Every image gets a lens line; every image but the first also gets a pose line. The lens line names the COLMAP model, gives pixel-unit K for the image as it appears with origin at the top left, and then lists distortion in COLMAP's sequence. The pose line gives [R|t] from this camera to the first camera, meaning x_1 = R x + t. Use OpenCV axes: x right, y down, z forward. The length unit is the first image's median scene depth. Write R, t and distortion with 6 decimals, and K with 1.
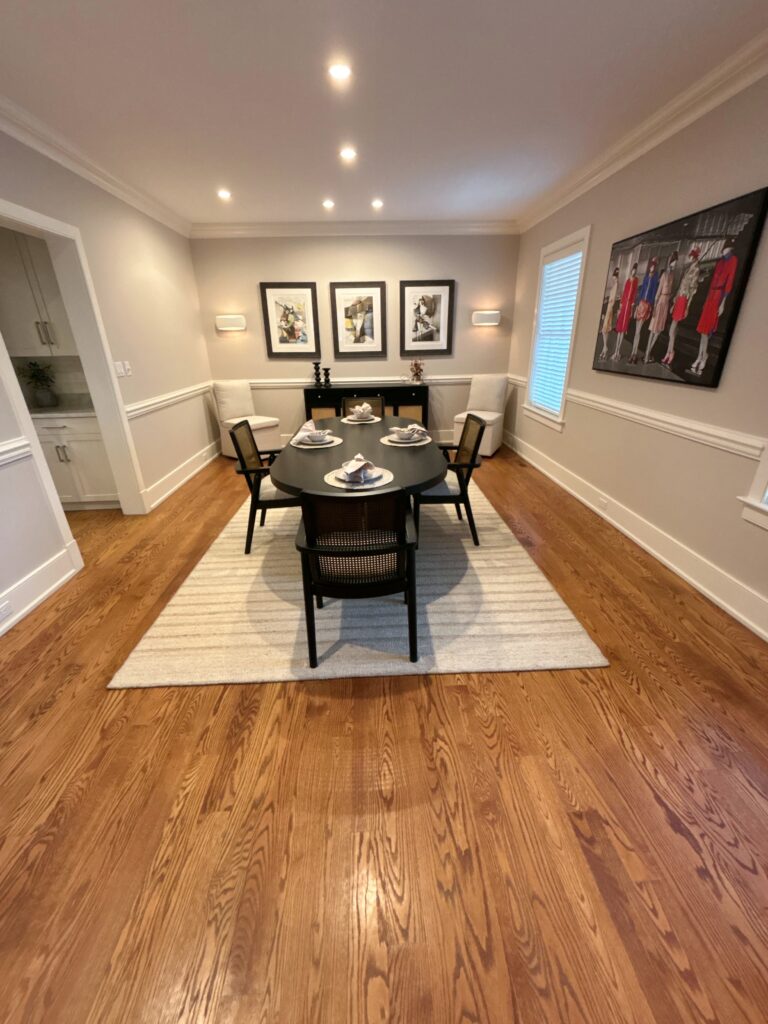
lens RADIAL K [[402.7, 0, 384.0], [0, 402.7, 512.0], [0, 0, 1]] dist [0.013471, -0.016335]
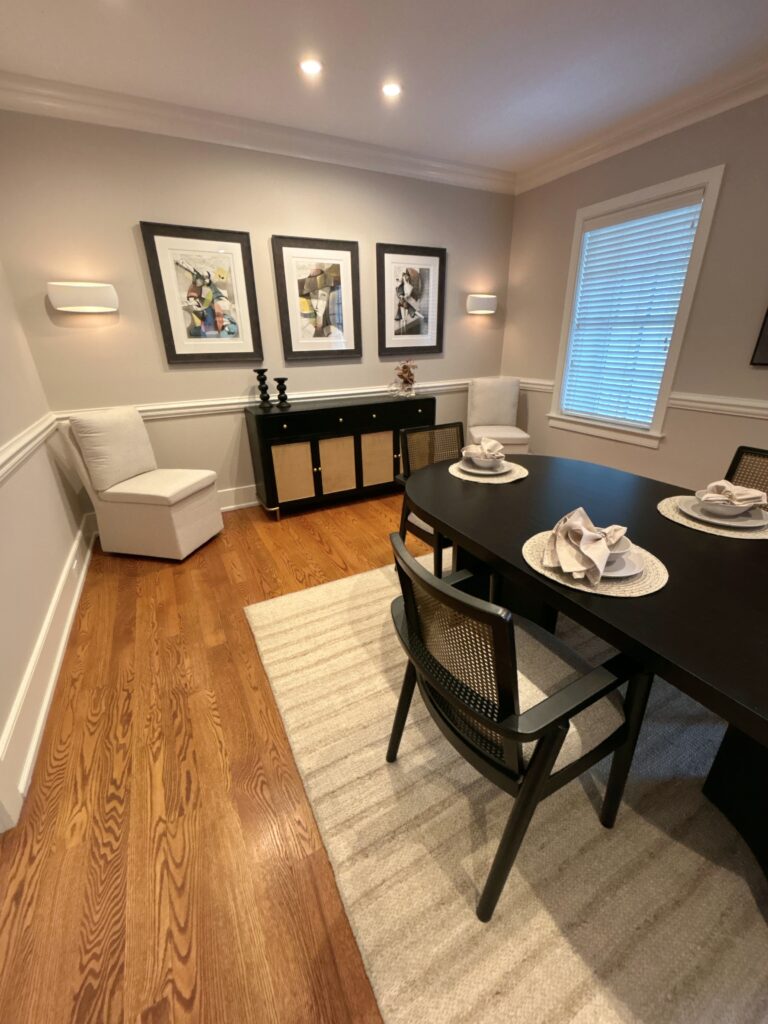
lens RADIAL K [[412.0, 0, 384.8], [0, 412.0, 511.2], [0, 0, 1]] dist [0.000803, 0.000118]
pose [[0.906485, -0.165948, 0.388260, -0.276175], [0.172720, 0.984813, 0.017668, -0.144462], [-0.385295, 0.051044, 0.921381, 0.381629]]
